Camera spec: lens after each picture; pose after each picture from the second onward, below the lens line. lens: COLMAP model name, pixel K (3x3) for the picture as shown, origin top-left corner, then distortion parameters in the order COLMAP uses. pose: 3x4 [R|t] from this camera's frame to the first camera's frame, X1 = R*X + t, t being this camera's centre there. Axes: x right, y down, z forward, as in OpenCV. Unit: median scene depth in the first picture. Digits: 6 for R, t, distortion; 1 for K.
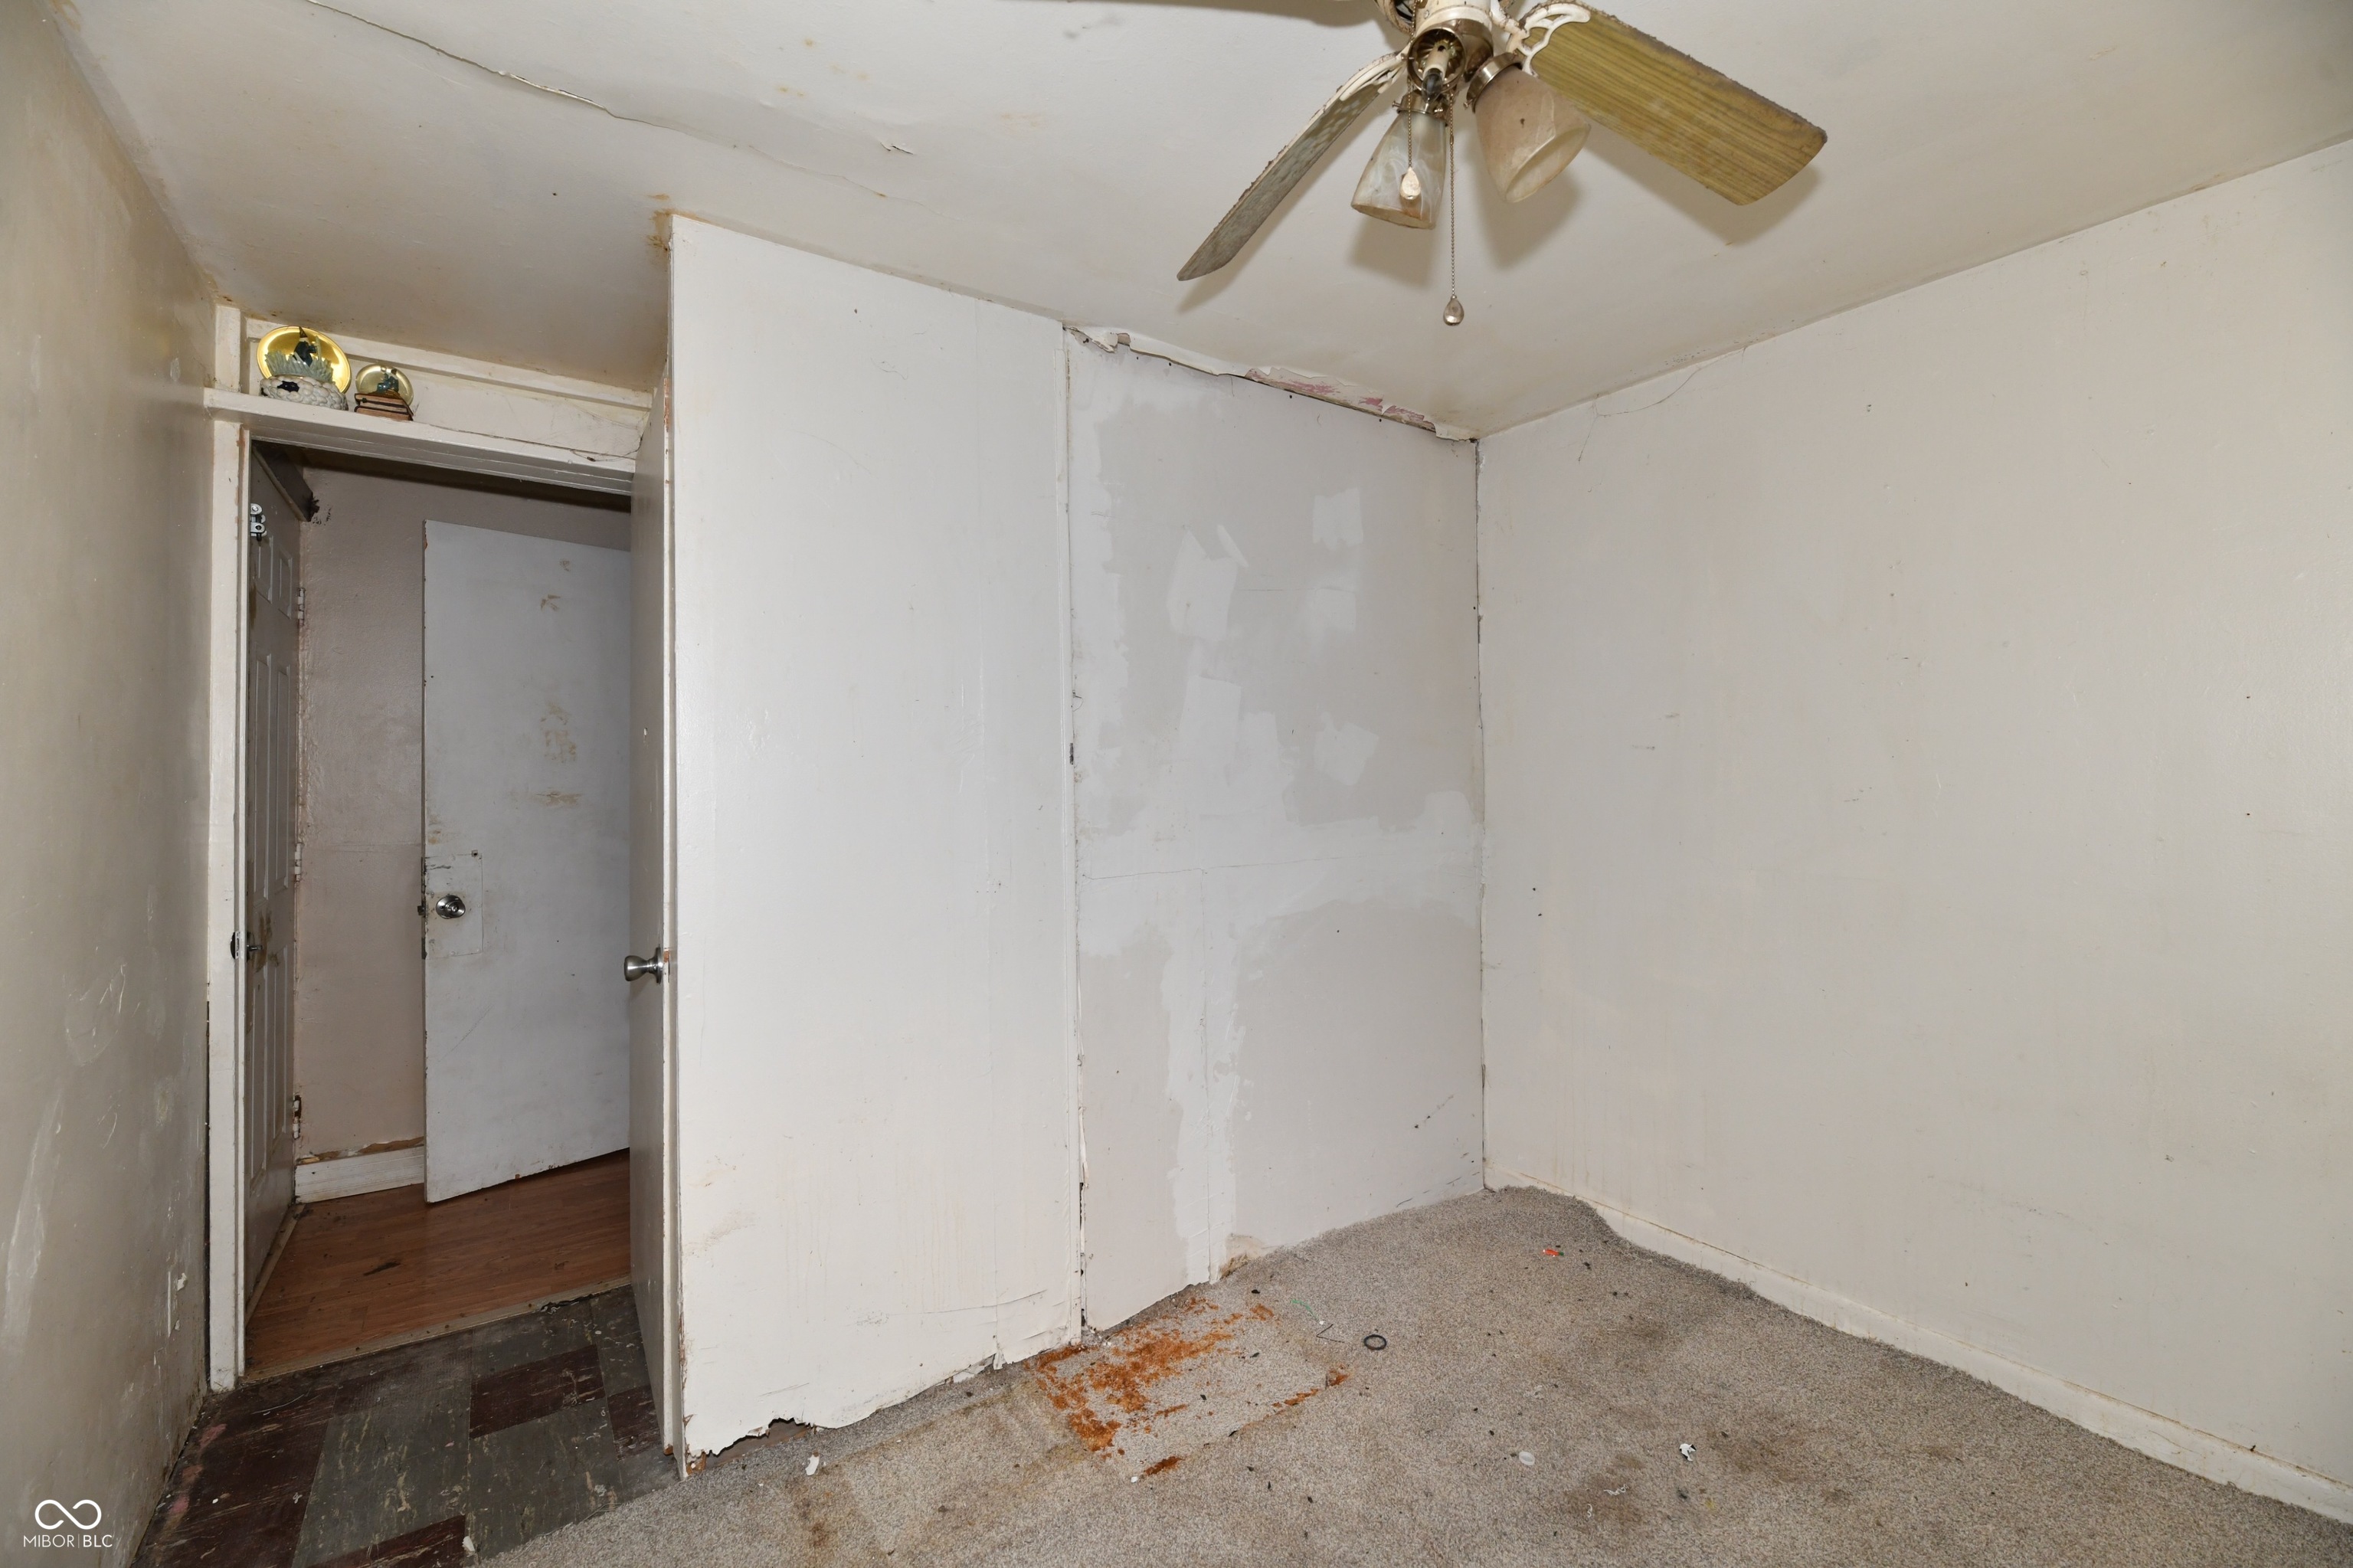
lens RADIAL K [[960.3, 0, 1169.9], [0, 960.3, 766.1], [0, 0, 1]] dist [-0.001265, -0.004240]
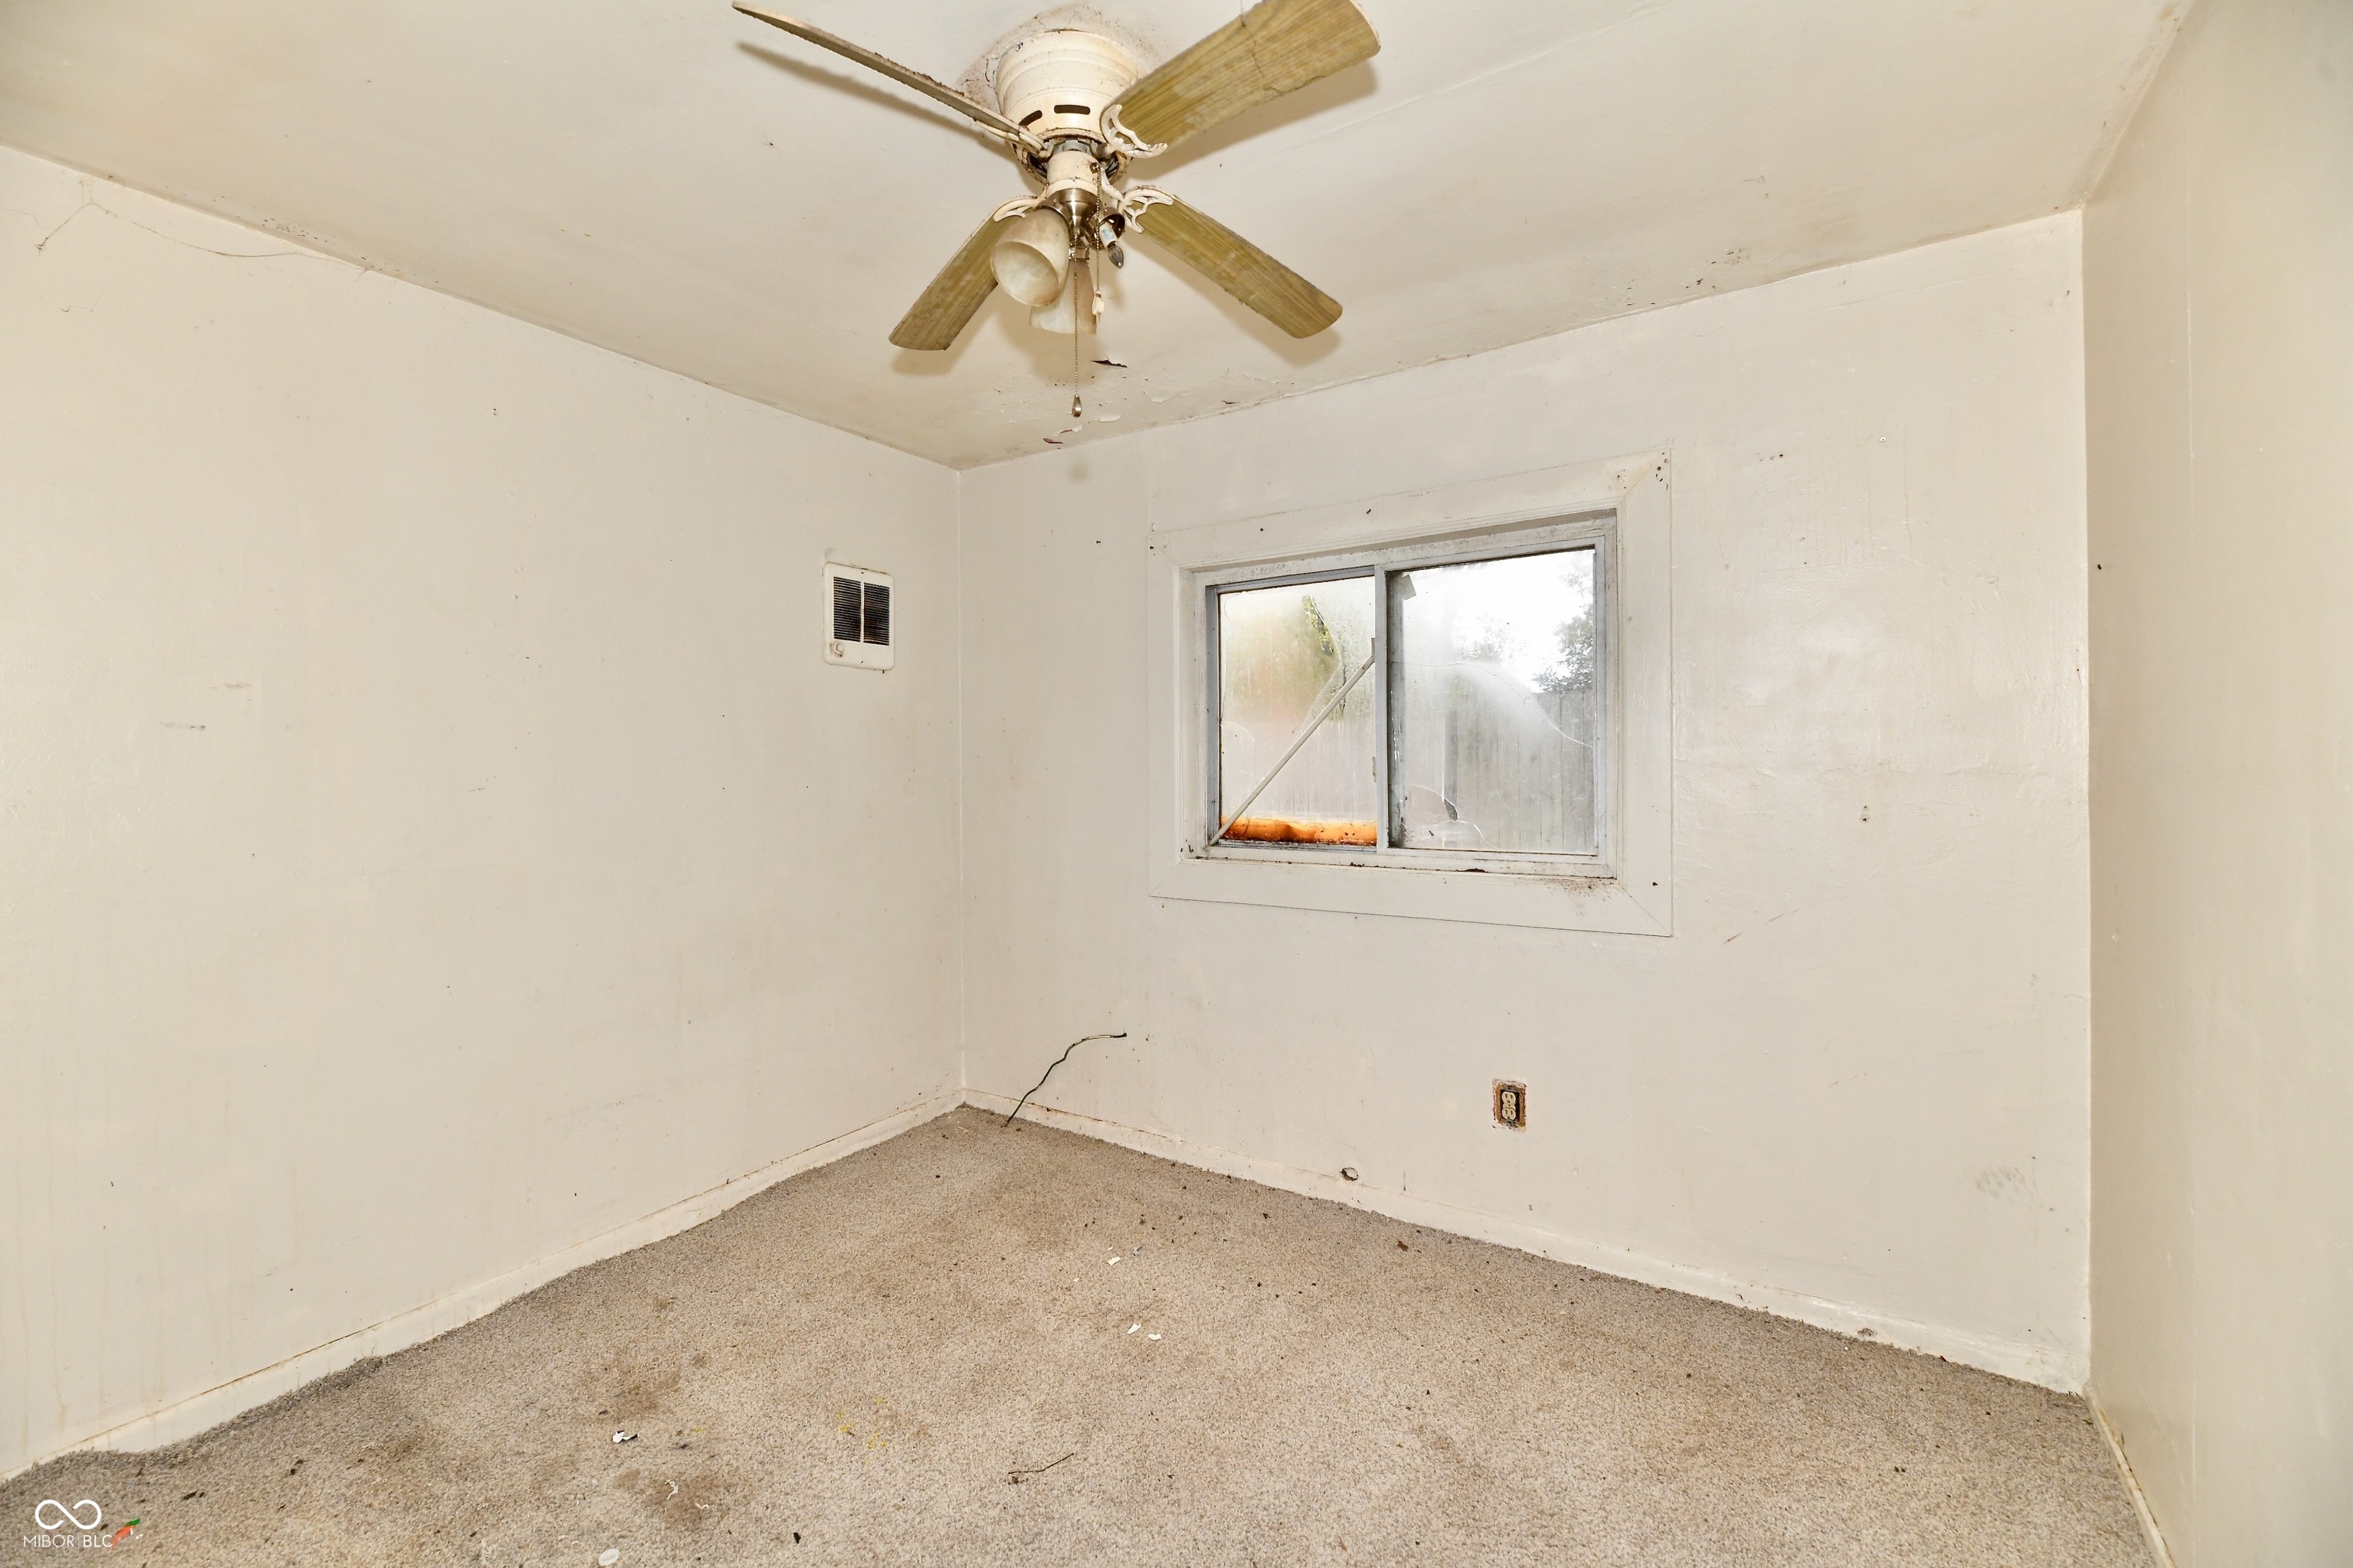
lens RADIAL K [[960.3, 0, 1169.9], [0, 960.3, 766.1], [0, 0, 1]] dist [-0.001265, -0.004240]
pose [[-0.391214, 0.006753, 0.920275, -0.527572], [-0.001318, 0.999968, -0.007898, 0.017876], [-0.920299, -0.004302, -0.391192, 0.751621]]
